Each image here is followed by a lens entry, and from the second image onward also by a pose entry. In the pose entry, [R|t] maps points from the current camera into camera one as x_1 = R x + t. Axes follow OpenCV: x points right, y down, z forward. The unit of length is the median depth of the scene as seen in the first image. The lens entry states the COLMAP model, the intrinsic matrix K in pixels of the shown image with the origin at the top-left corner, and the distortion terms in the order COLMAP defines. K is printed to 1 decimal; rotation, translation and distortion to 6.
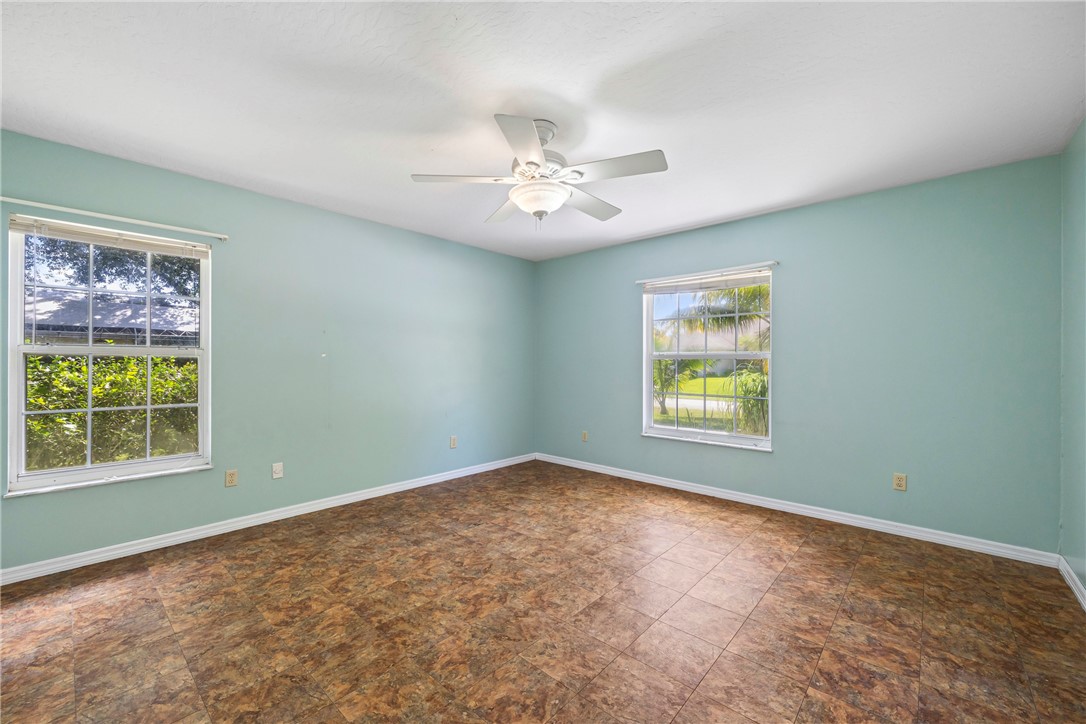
lens RADIAL K [[433.5, 0, 537.5], [0, 433.5, 360.7], [0, 0, 1]] dist [-0.002679, -0.000044]
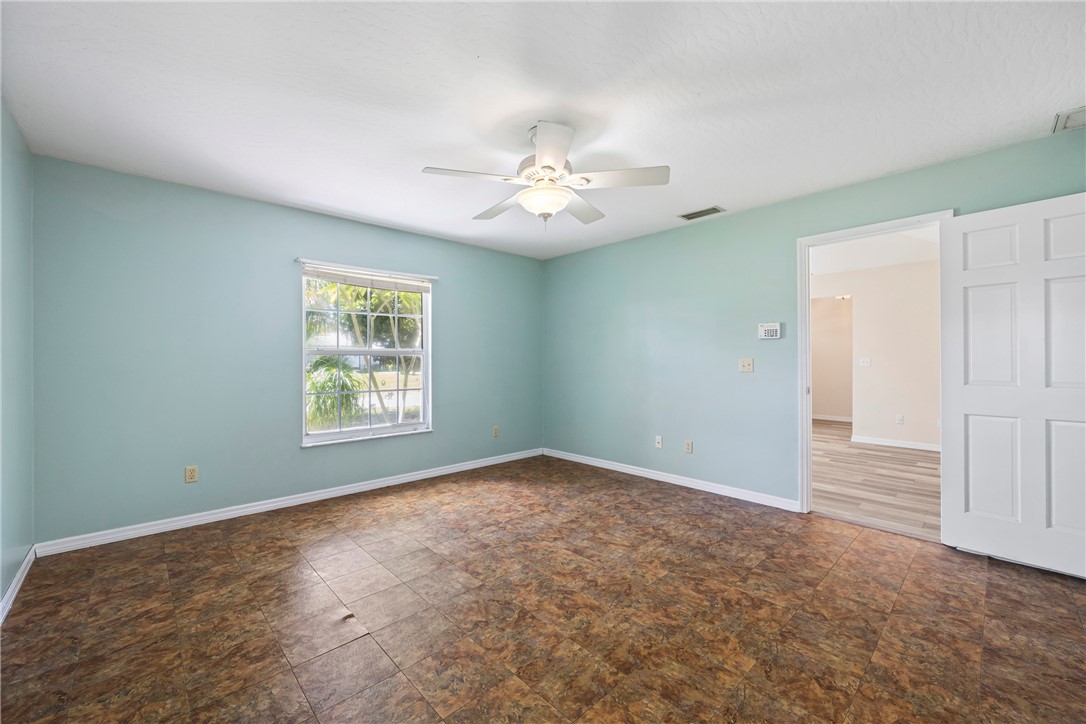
lens RADIAL K [[433.5, 0, 537.4], [0, 433.5, 360.9], [0, 0, 1]] dist [-0.002679, -0.000044]
pose [[0.078821, -0.007549, 0.996860, -0.884253], [-0.004806, 0.999957, 0.007952, -0.001196], [-0.996877, -0.005418, 0.078781, 0.800992]]
